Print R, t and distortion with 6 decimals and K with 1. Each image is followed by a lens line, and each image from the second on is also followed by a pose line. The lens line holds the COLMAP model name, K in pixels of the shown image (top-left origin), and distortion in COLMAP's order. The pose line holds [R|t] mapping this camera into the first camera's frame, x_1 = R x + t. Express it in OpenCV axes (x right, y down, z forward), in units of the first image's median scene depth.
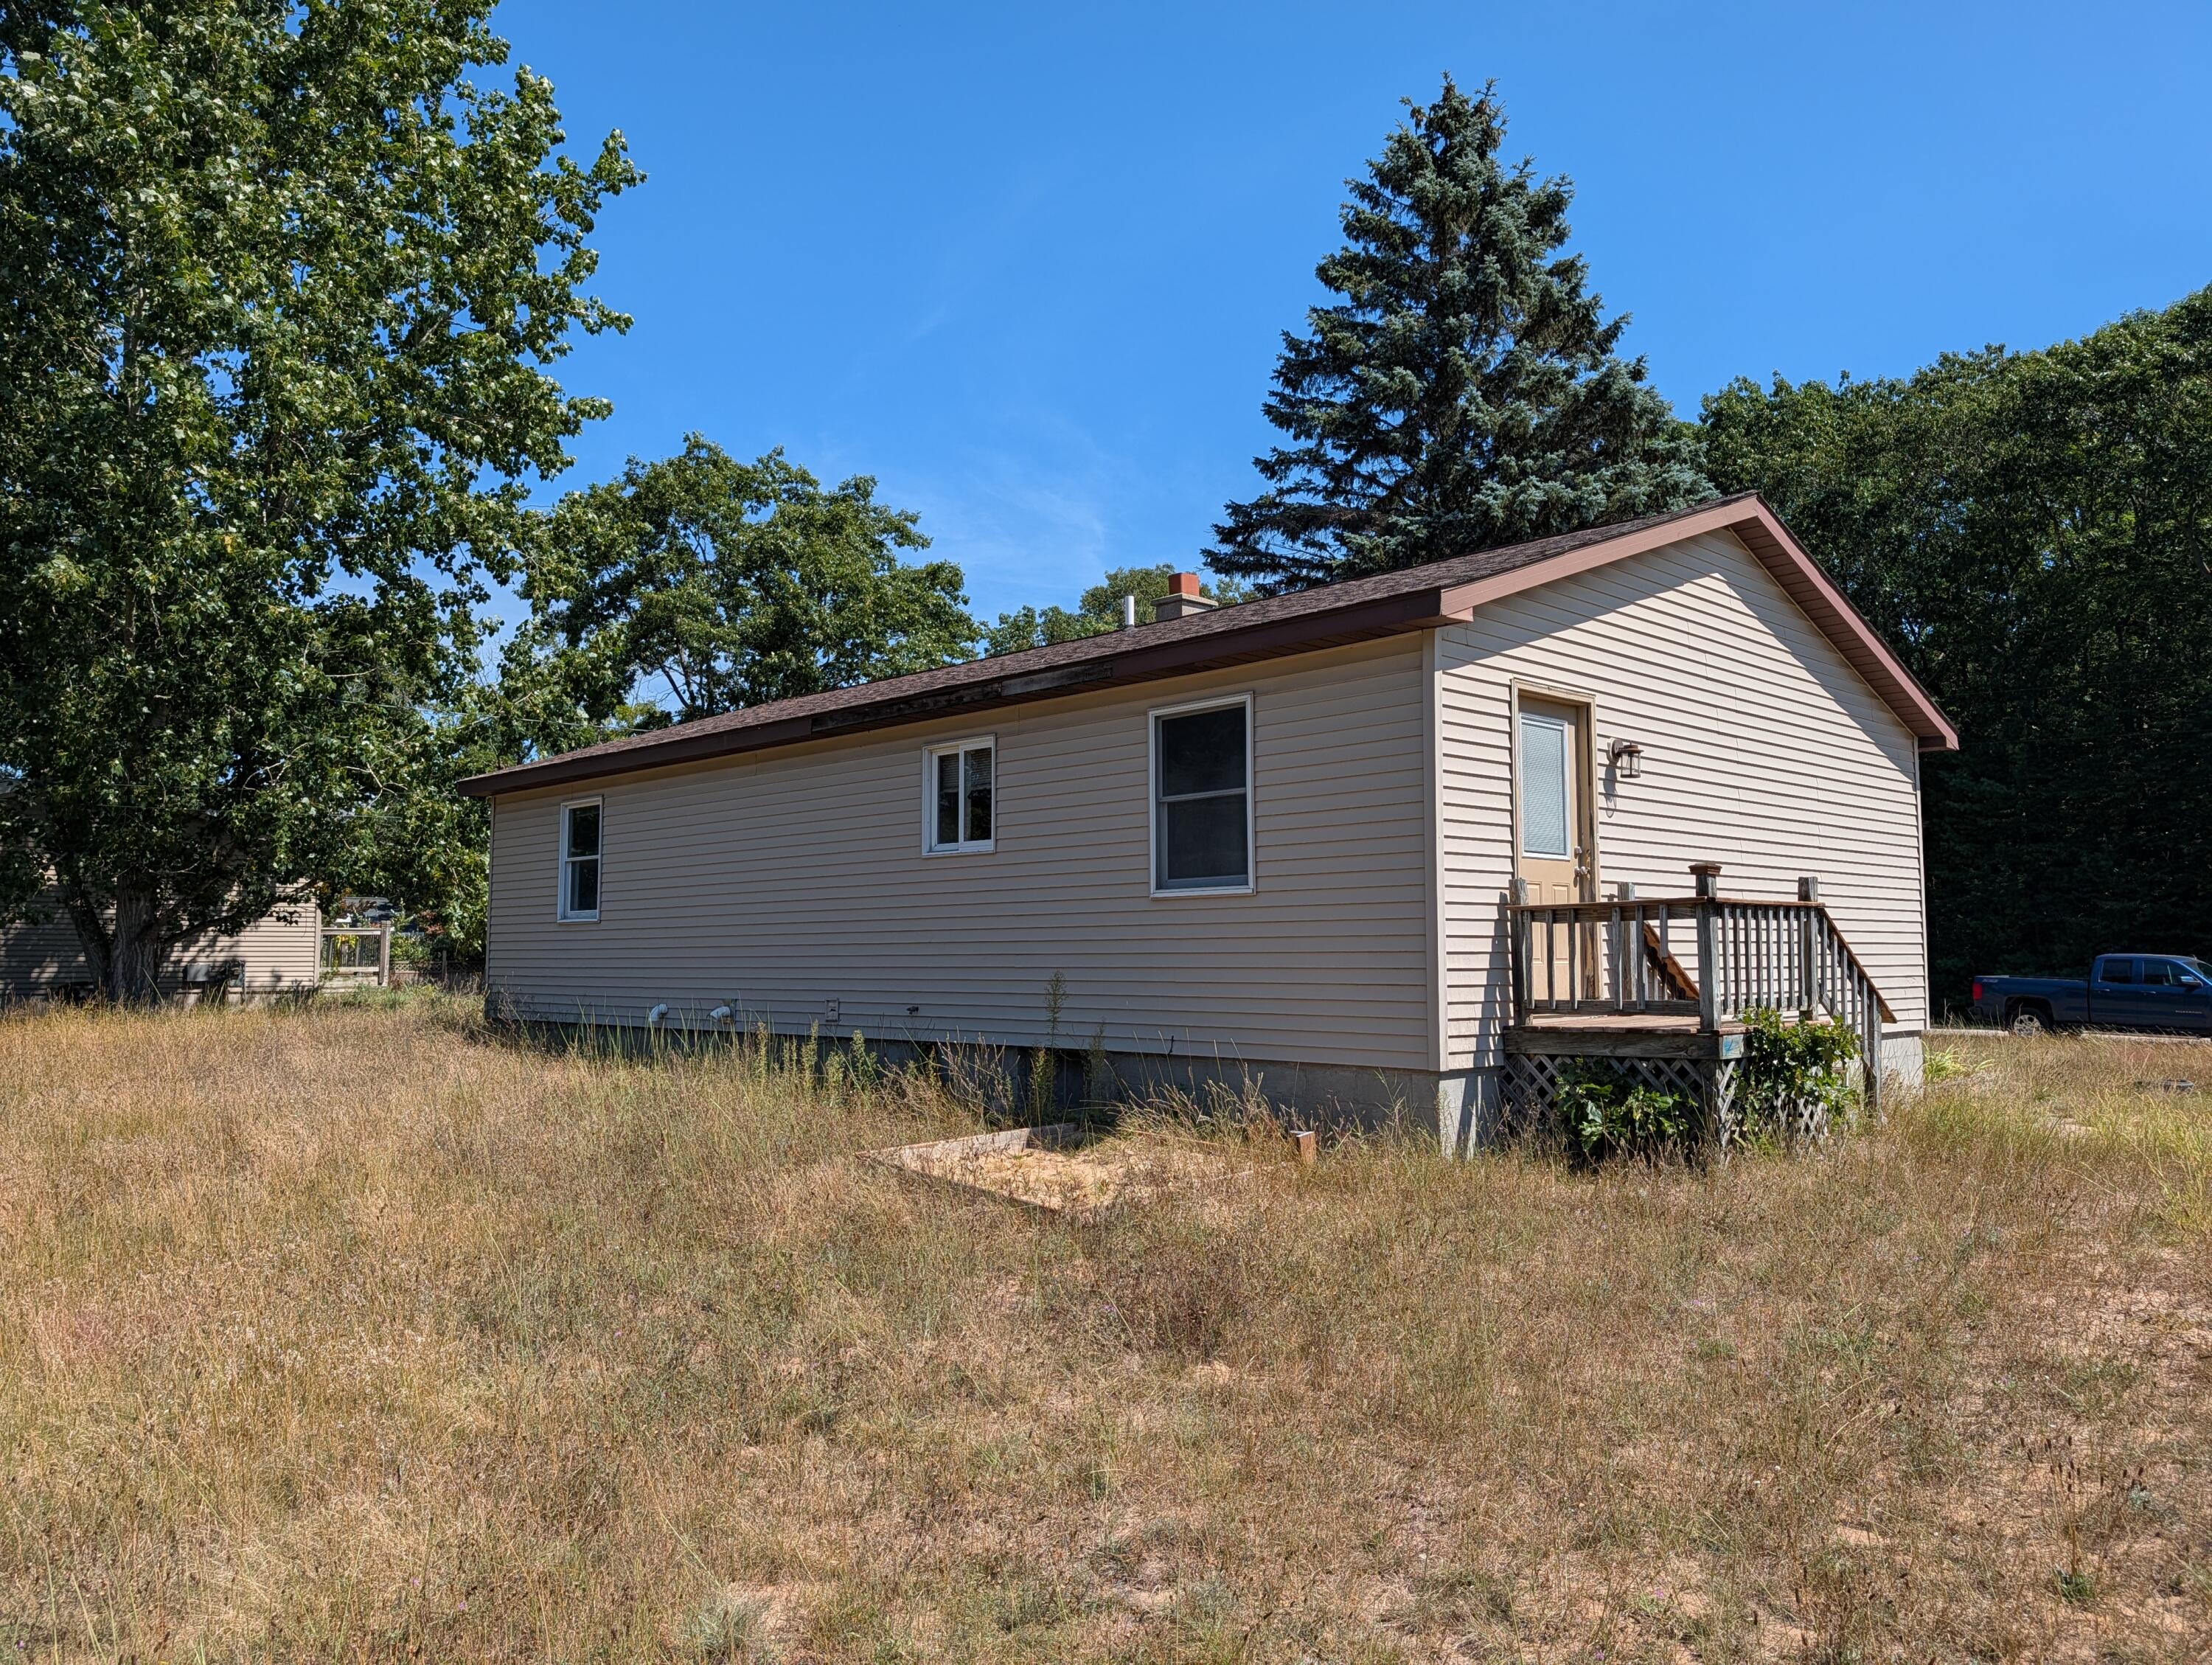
lens RADIAL K [[1588.2, 0, 1117.2], [0, 1588.2, 833.1], [0, 0, 1]] dist [0.015266, -0.018698]
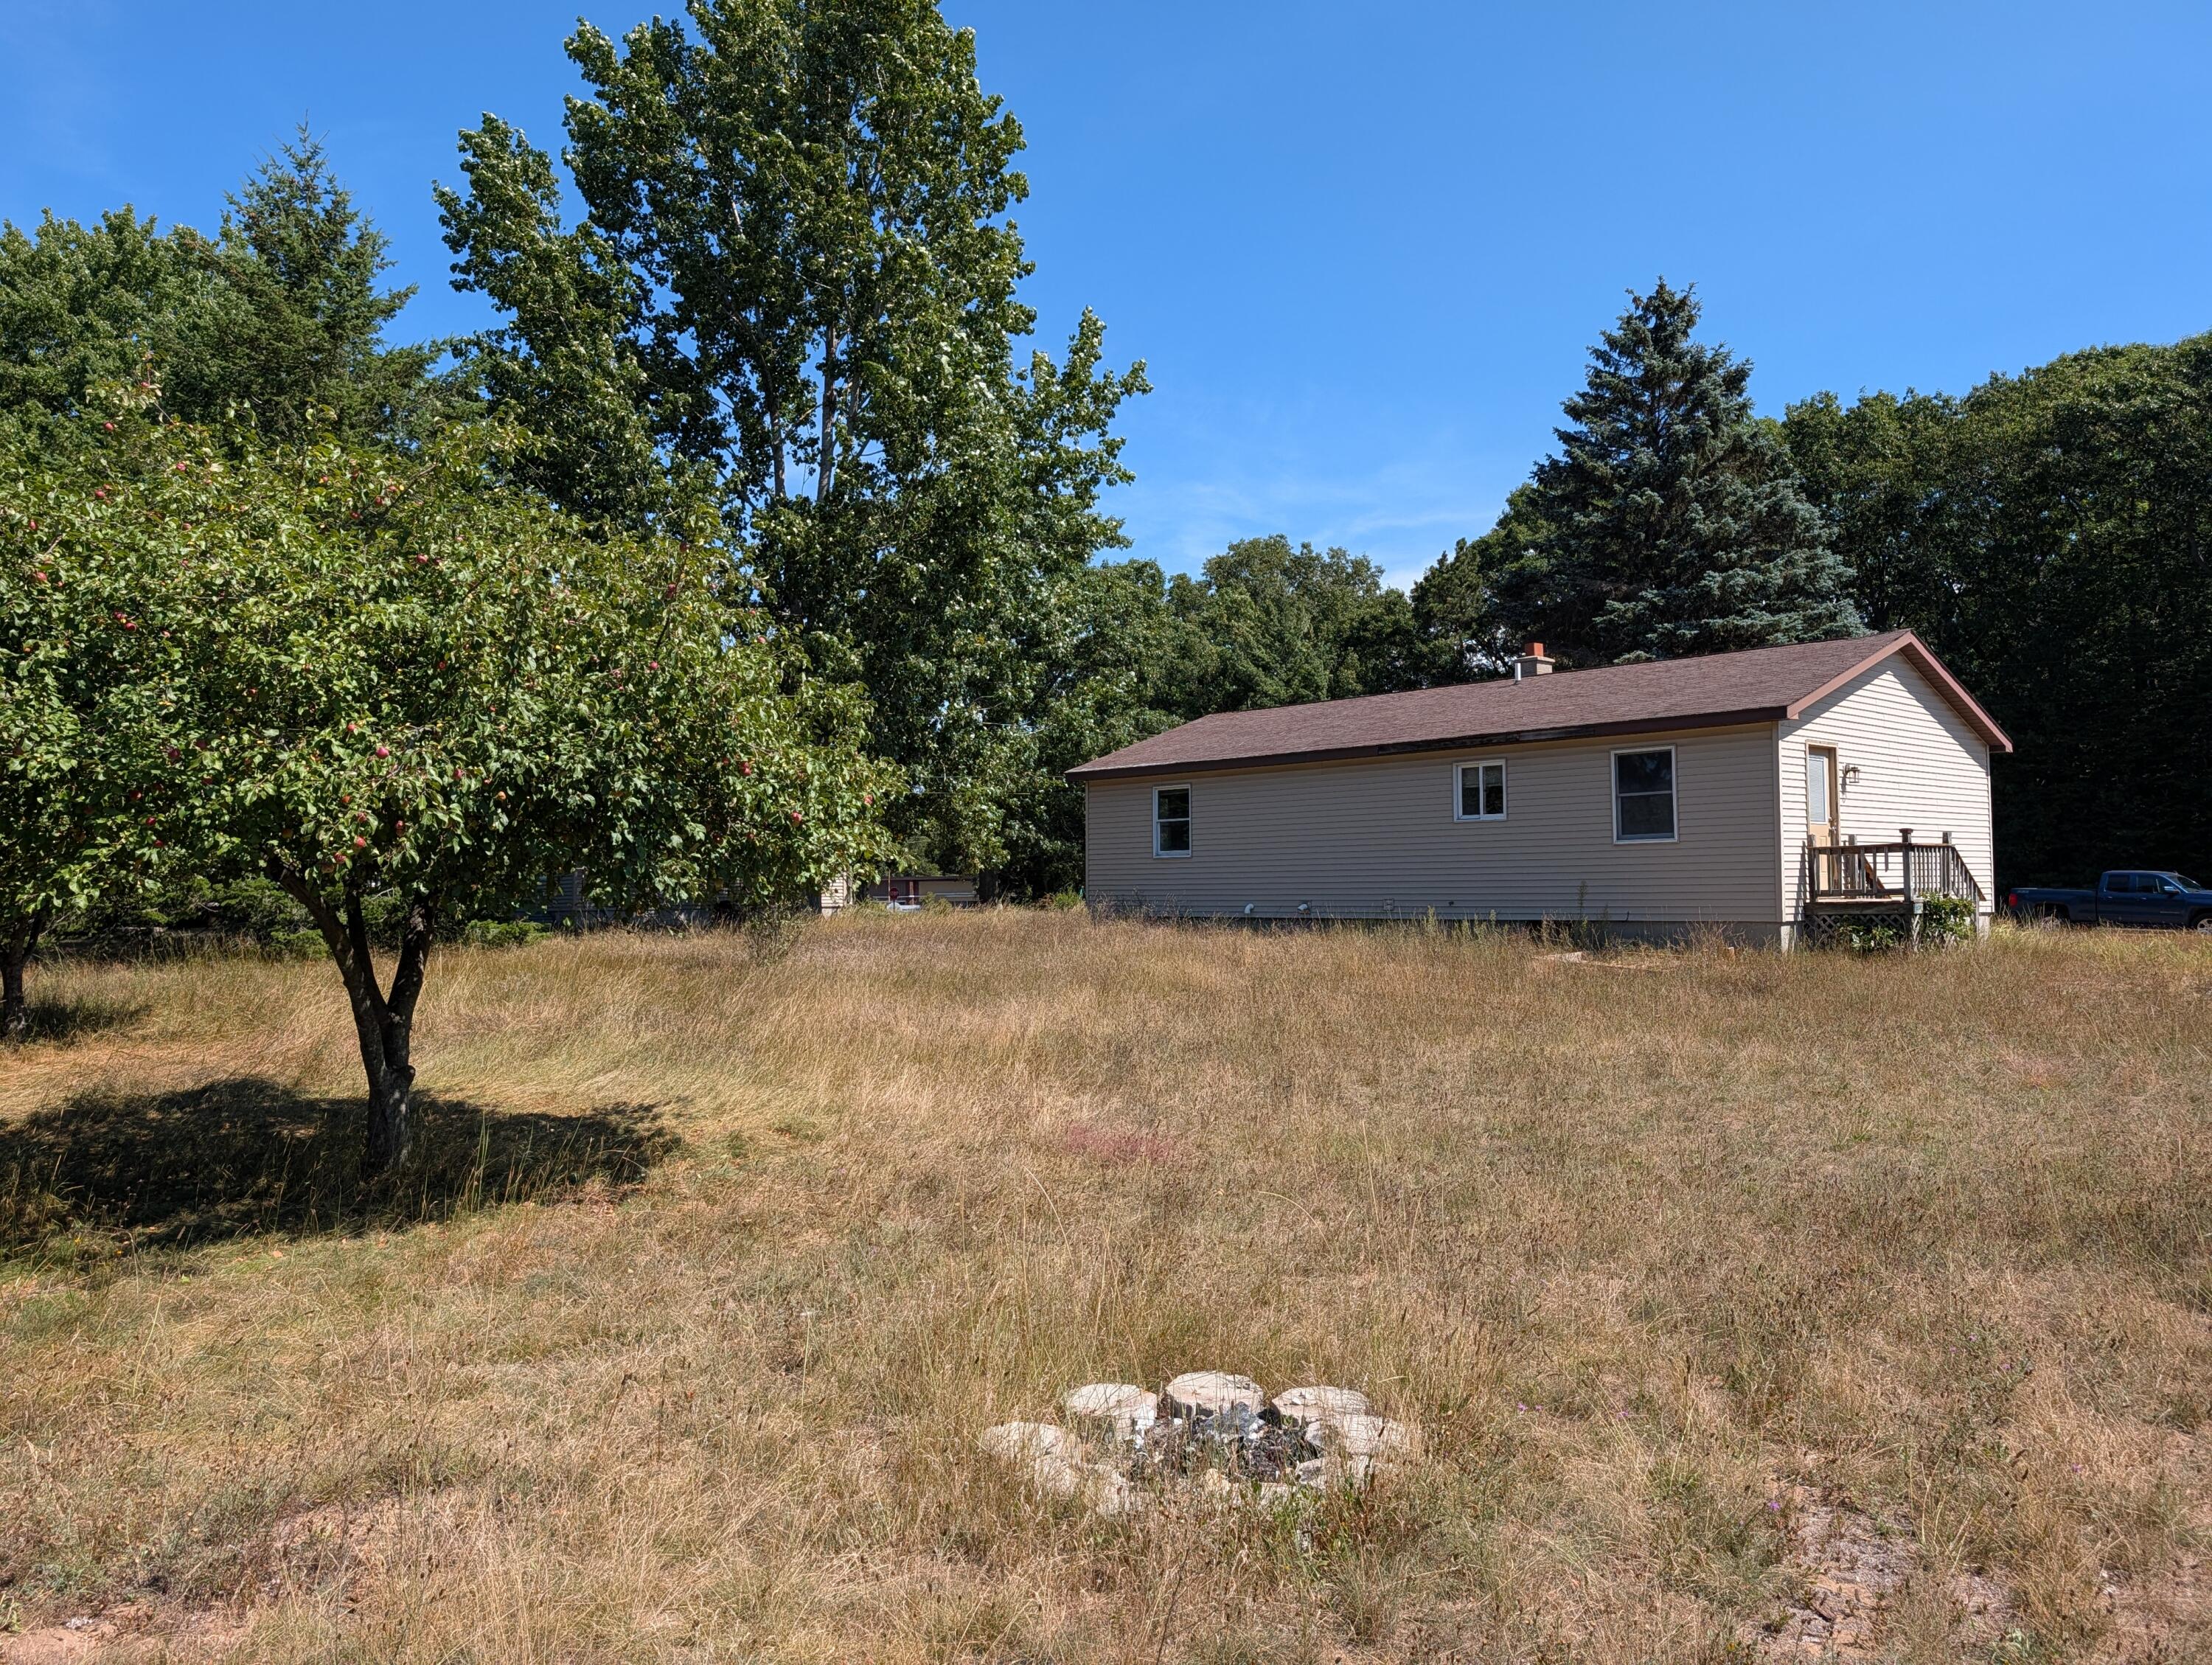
lens RADIAL K [[1588.2, 0, 1092.8], [0, 1588.2, 831.4], [0, 0, 1]] dist [0.015266, -0.018698]
pose [[0.999645, -0.009161, -0.025031, -0.541260], [0.010224, 0.999036, 0.042691, -0.062790], [0.024616, -0.042931, 0.998775, -0.956094]]
